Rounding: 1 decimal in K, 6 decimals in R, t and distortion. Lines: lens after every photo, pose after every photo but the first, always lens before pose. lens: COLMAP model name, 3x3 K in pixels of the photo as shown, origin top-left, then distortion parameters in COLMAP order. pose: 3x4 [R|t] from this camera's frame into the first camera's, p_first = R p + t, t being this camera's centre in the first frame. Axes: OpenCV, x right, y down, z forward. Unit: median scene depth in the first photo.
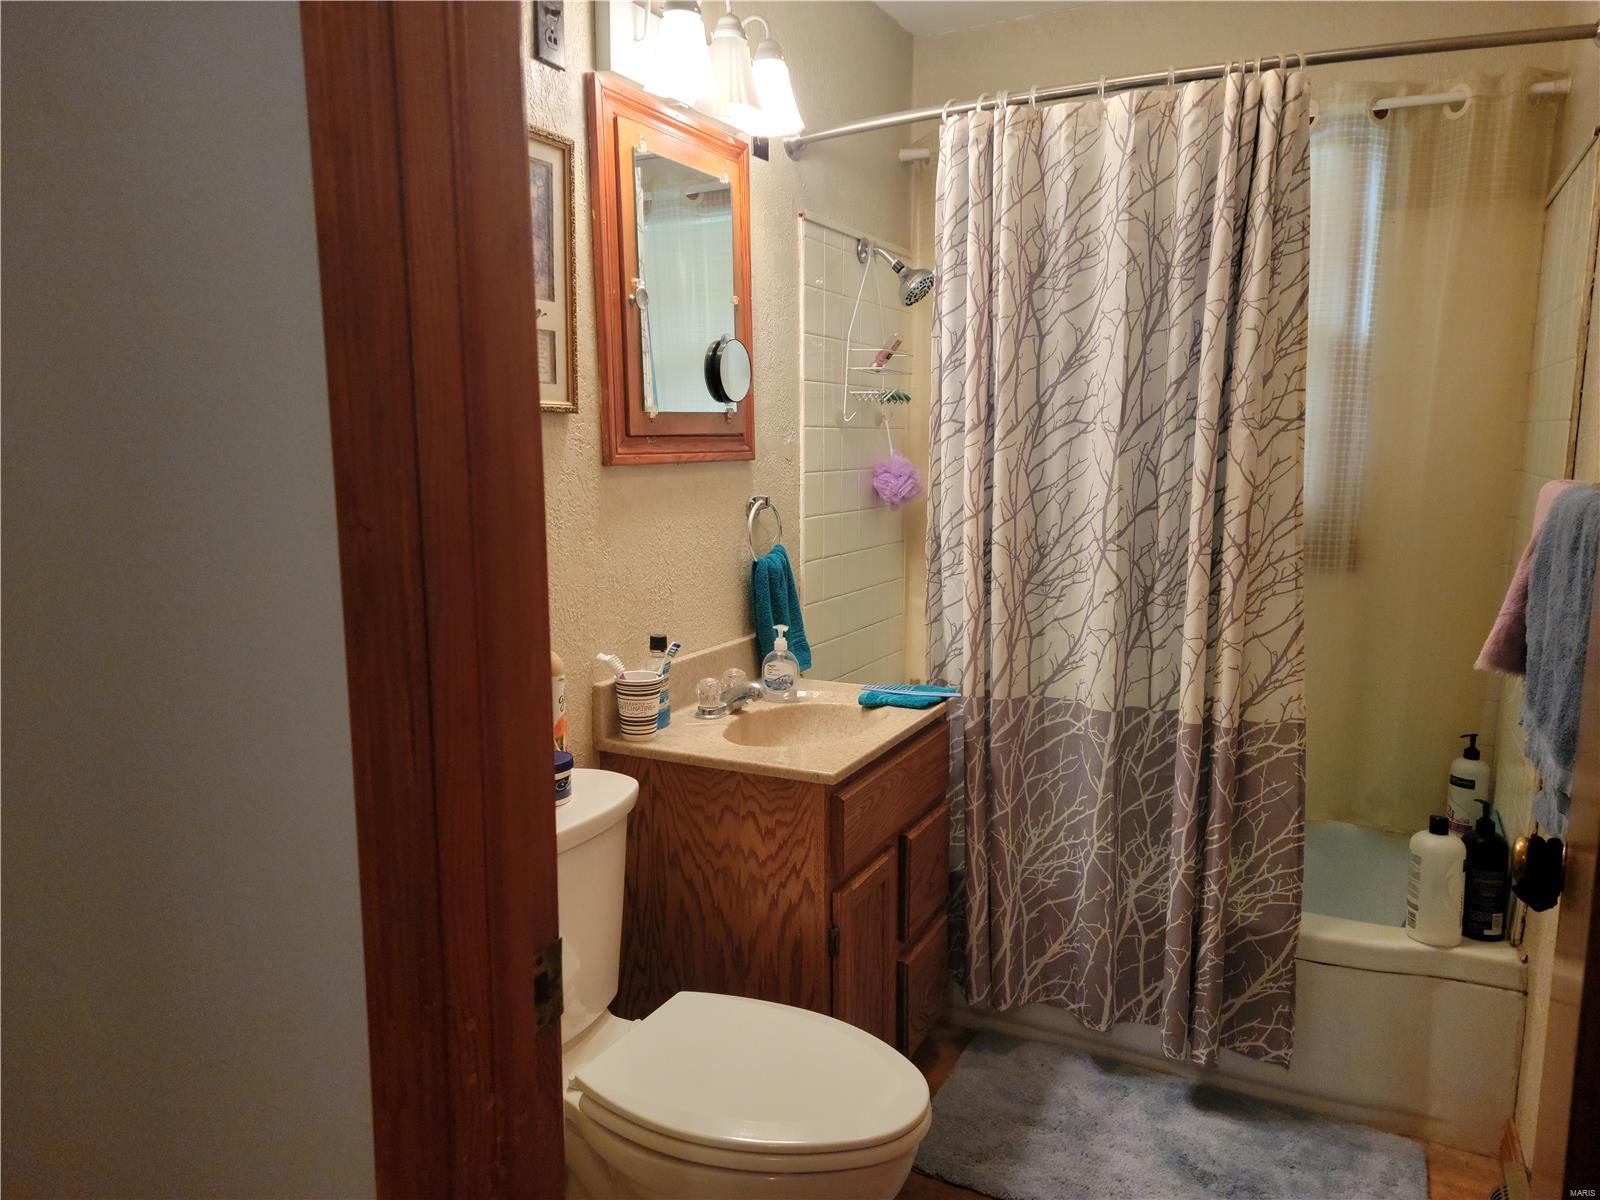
lens RADIAL K [[1109.6, 0, 800.1], [0, 1109.6, 590.2], [0, 0, 1]] dist [0.044147, -0.006205]
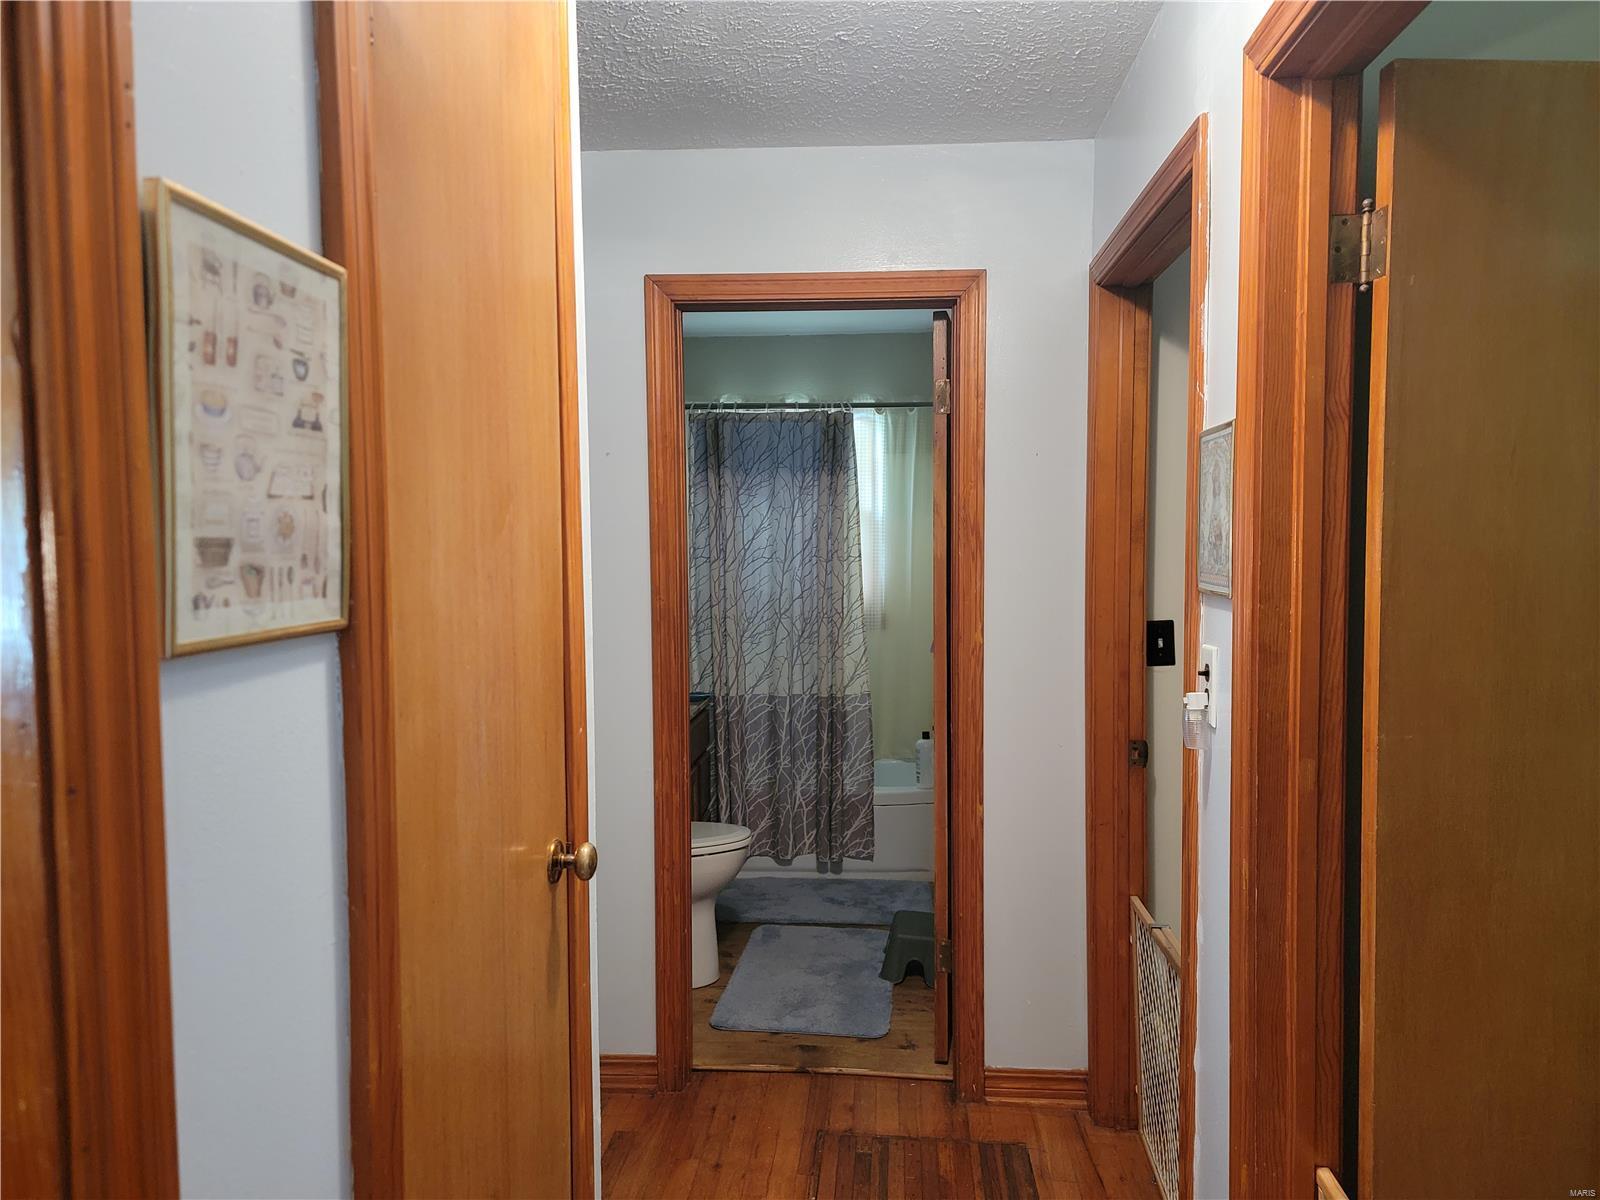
lens RADIAL K [[1109.6, 0, 801.5], [0, 1109.6, 600.7], [0, 0, 1]] dist [0.044147, -0.006205]
pose [[0.925396, -0.026687, 0.378060, -0.463648], [0.061563, 0.994854, -0.080466, 0.098082], [-0.373967, 0.097738, 0.922278, -0.918263]]
